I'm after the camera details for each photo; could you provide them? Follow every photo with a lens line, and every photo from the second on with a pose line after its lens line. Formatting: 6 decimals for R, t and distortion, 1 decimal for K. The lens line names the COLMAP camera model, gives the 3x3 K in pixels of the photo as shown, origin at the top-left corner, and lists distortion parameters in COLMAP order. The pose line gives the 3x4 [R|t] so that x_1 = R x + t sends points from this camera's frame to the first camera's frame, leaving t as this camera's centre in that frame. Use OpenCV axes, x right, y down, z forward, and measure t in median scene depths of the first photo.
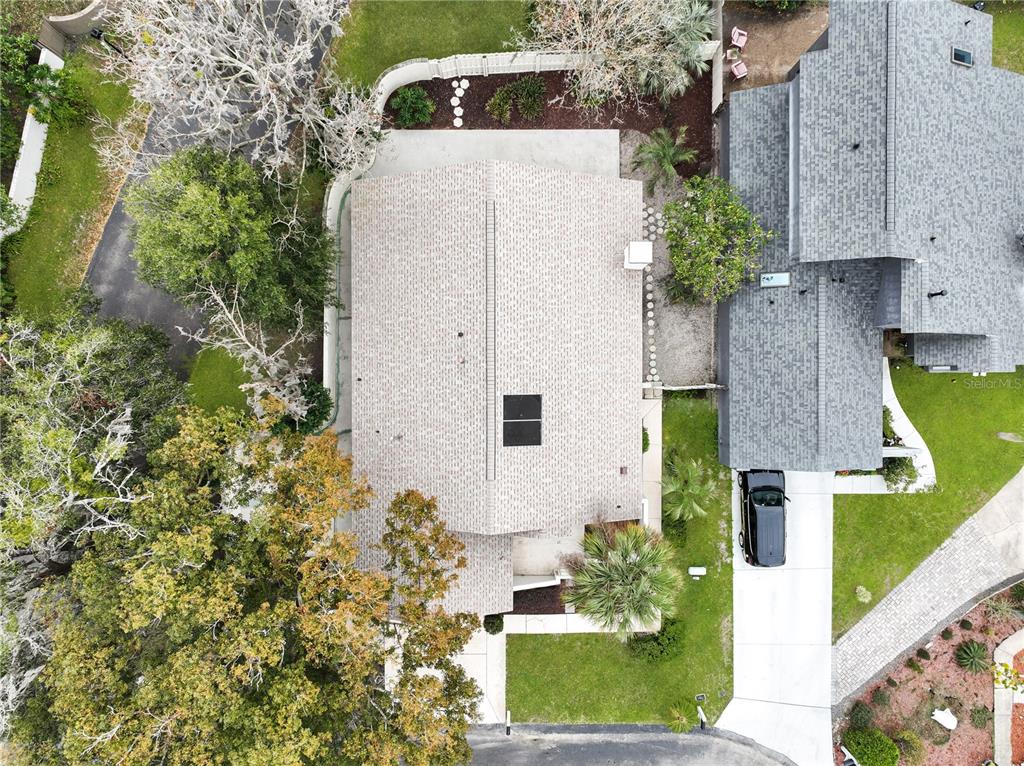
lens RADIAL K [[721.7, 0, 510.5], [0, 721.7, 384.5], [0, 0, 1]] dist [0.007539, 0.000431]
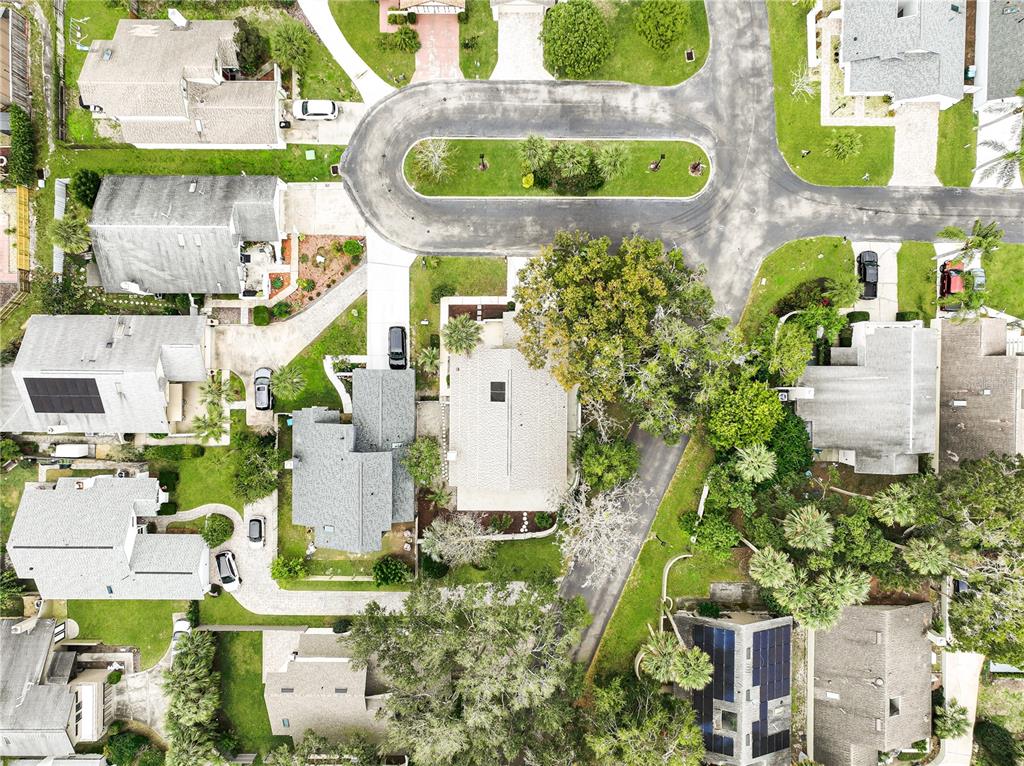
lens RADIAL K [[721.7, 0, 515.7], [0, 721.7, 387.6], [0, 0, 1]] dist [0.007539, 0.000431]
pose [[-0.999827, -0.009818, 0.015778, -0.075149], [0.009379, -0.999573, -0.027656, 0.117794], [0.016043, -0.027503, 0.999493, -1.357543]]
